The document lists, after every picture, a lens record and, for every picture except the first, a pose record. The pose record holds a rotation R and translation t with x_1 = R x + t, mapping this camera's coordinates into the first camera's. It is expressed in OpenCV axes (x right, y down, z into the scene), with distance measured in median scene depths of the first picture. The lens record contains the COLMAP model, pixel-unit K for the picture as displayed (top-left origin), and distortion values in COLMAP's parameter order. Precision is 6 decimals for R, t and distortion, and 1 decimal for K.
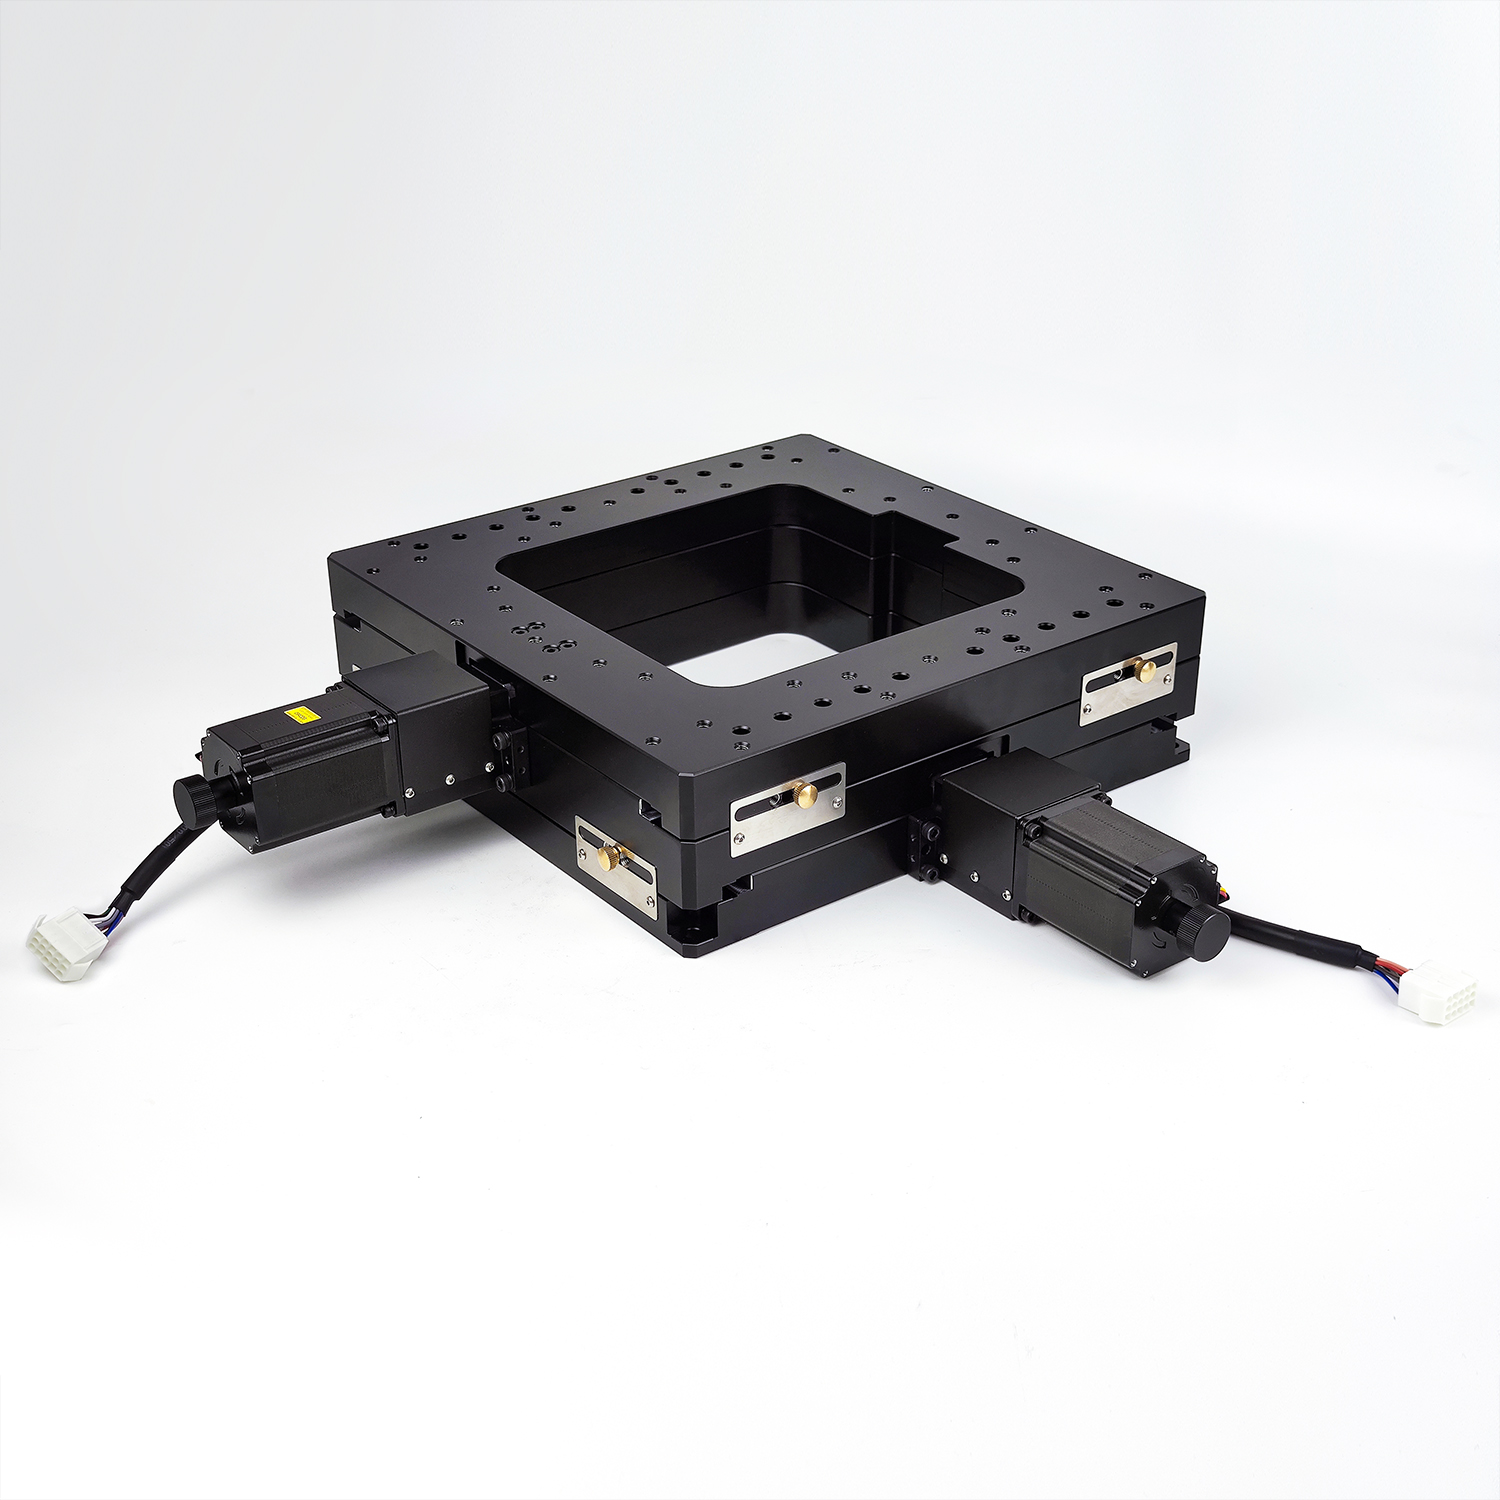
lens RADIAL K [[2240.4, 0, 750.0], [0, 2240.4, 750.0], [0, 0, 1]] dist [0.240411, -1.405670]
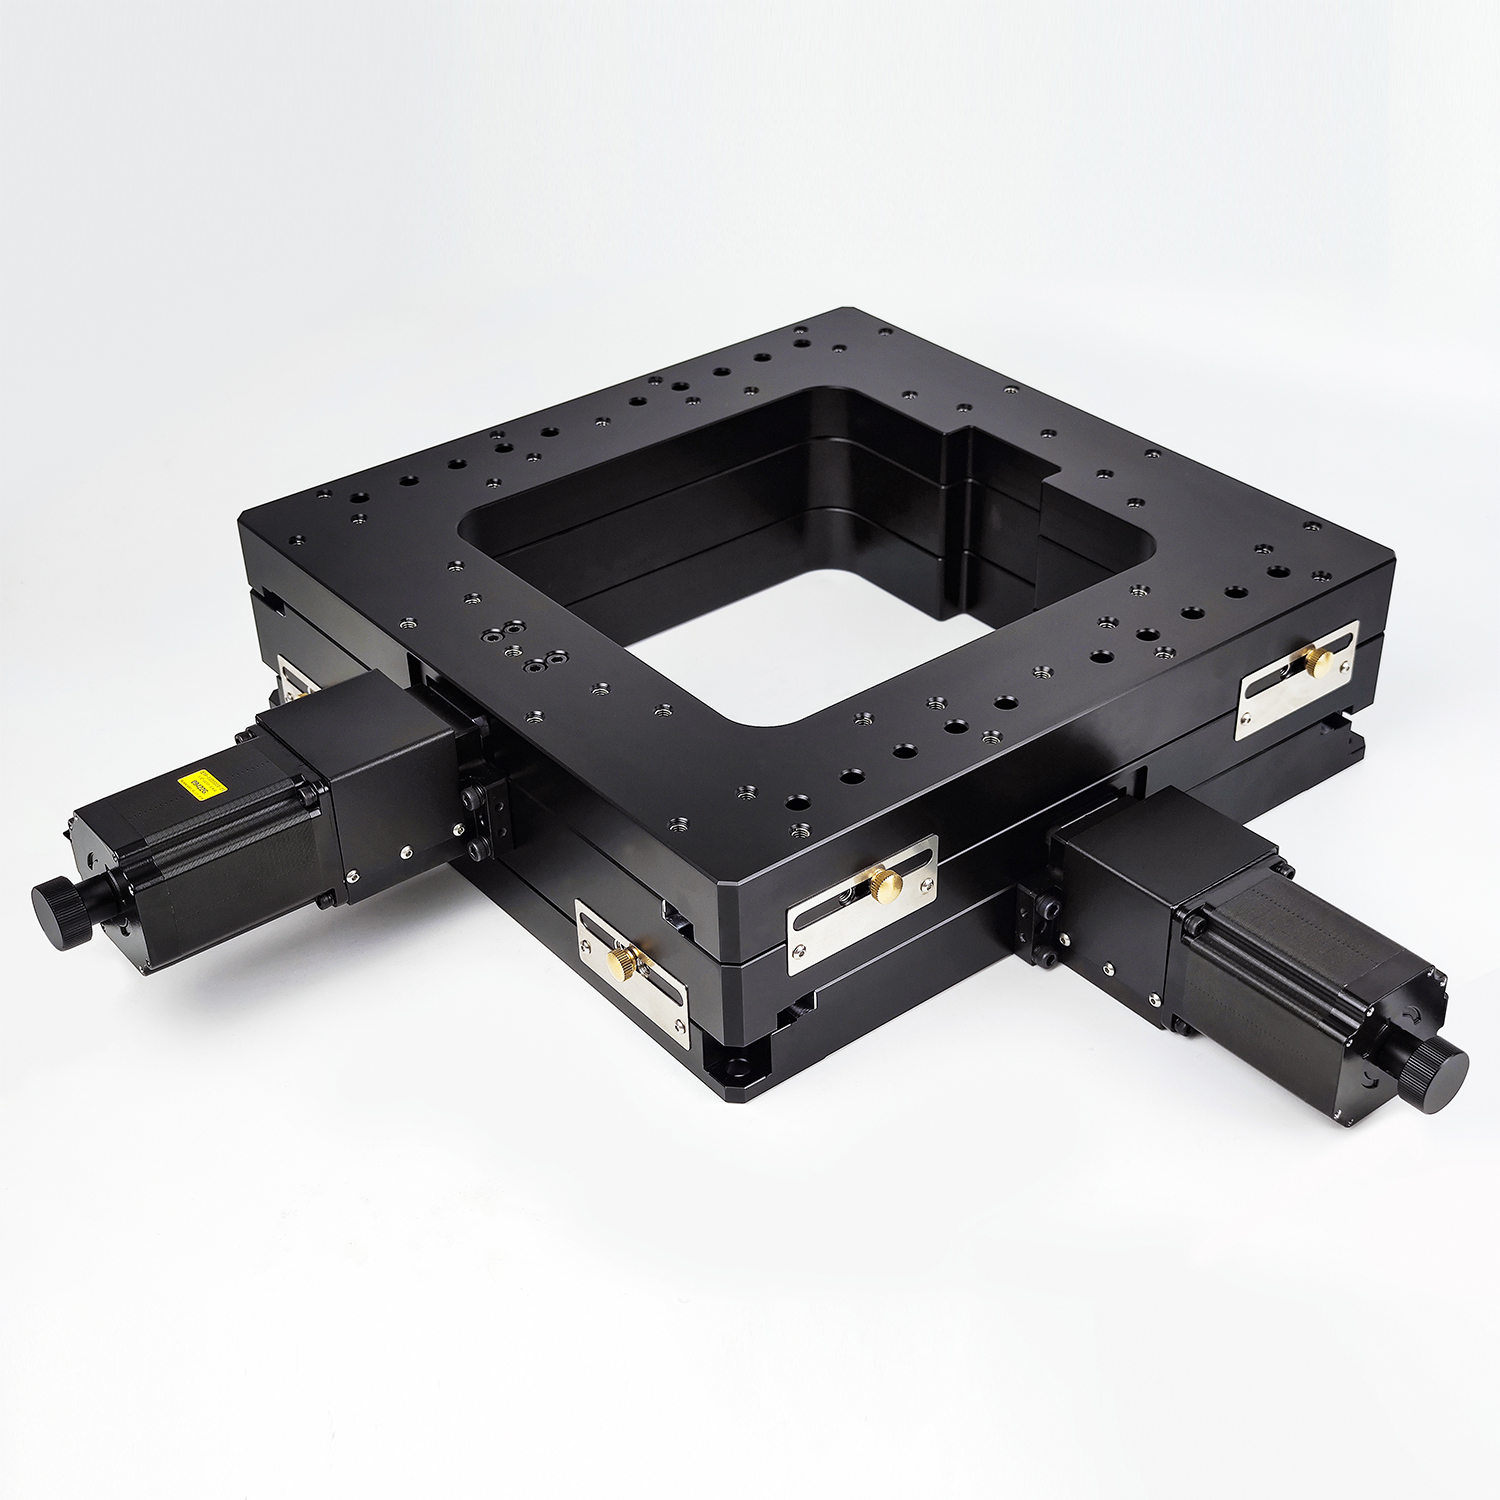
lens RADIAL K [[2240.4, 0, 750.0], [0, 2240.4, 750.0], [0, 0, 1]] dist [0.240411, -1.405670]
pose [[0.999699, -0.024181, 0.004134, -0.020747], [0.023456, 0.991550, 0.127591, -0.112069], [-0.007185, -0.127455, 0.991818, 0.254386]]
